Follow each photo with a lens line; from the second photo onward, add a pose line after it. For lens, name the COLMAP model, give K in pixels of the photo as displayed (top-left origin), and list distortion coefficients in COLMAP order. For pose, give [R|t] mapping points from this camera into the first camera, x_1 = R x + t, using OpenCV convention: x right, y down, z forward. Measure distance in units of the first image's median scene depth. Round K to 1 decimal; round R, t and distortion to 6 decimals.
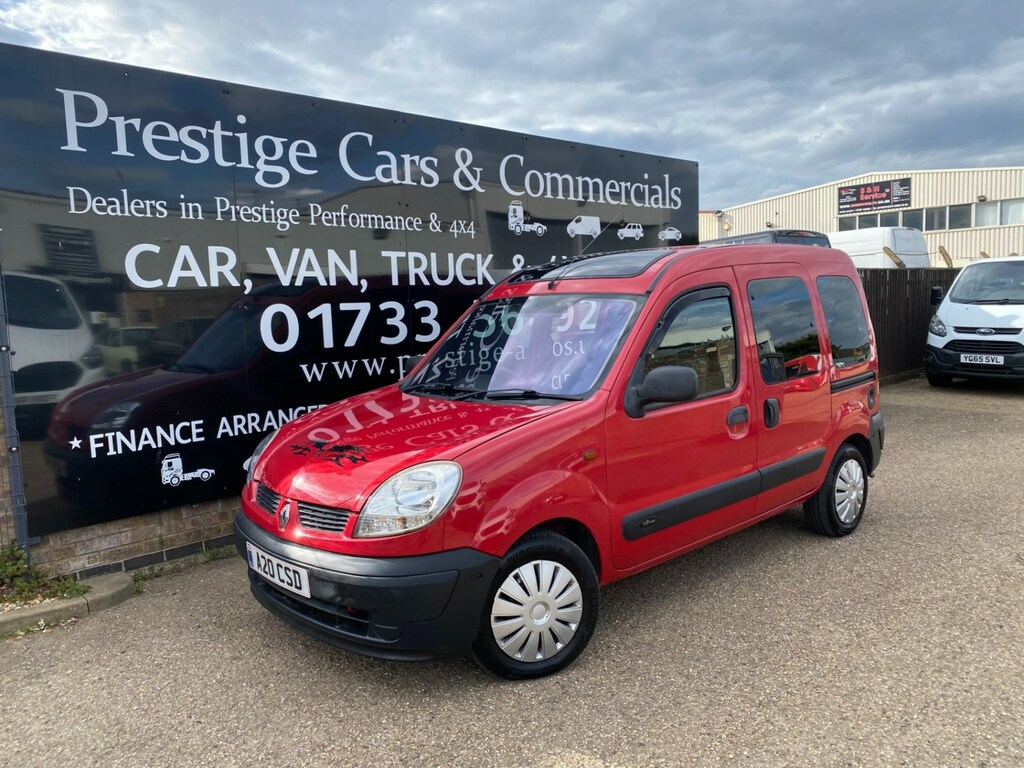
lens RADIAL K [[779.5, 0, 511.0], [0, 779.5, 377.0], [0, 0, 1]] dist [0.034043, -0.041141]
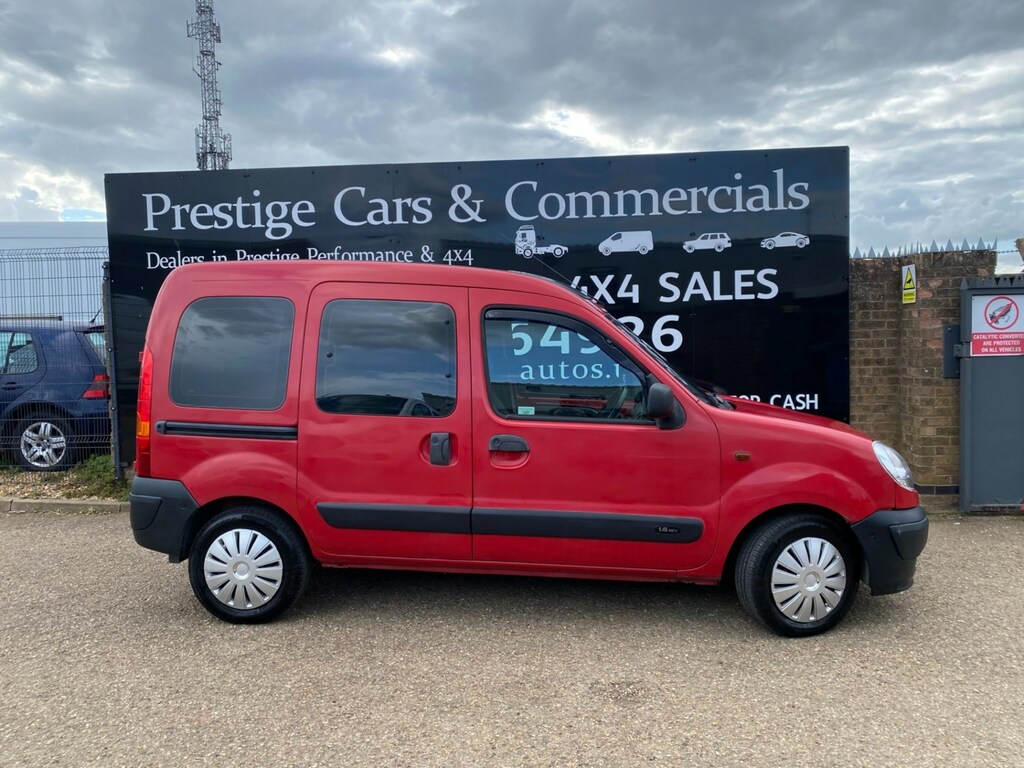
lens RADIAL K [[779.5, 0, 520.7], [0, 779.5, 380.8], [0, 0, 1]] dist [0.034043, -0.041141]
pose [[0.682573, 0.062340, -0.728154, 0.890032], [-0.070074, 0.997347, 0.019698, -0.047247], [0.727450, 0.037579, 0.685131, 0.343597]]
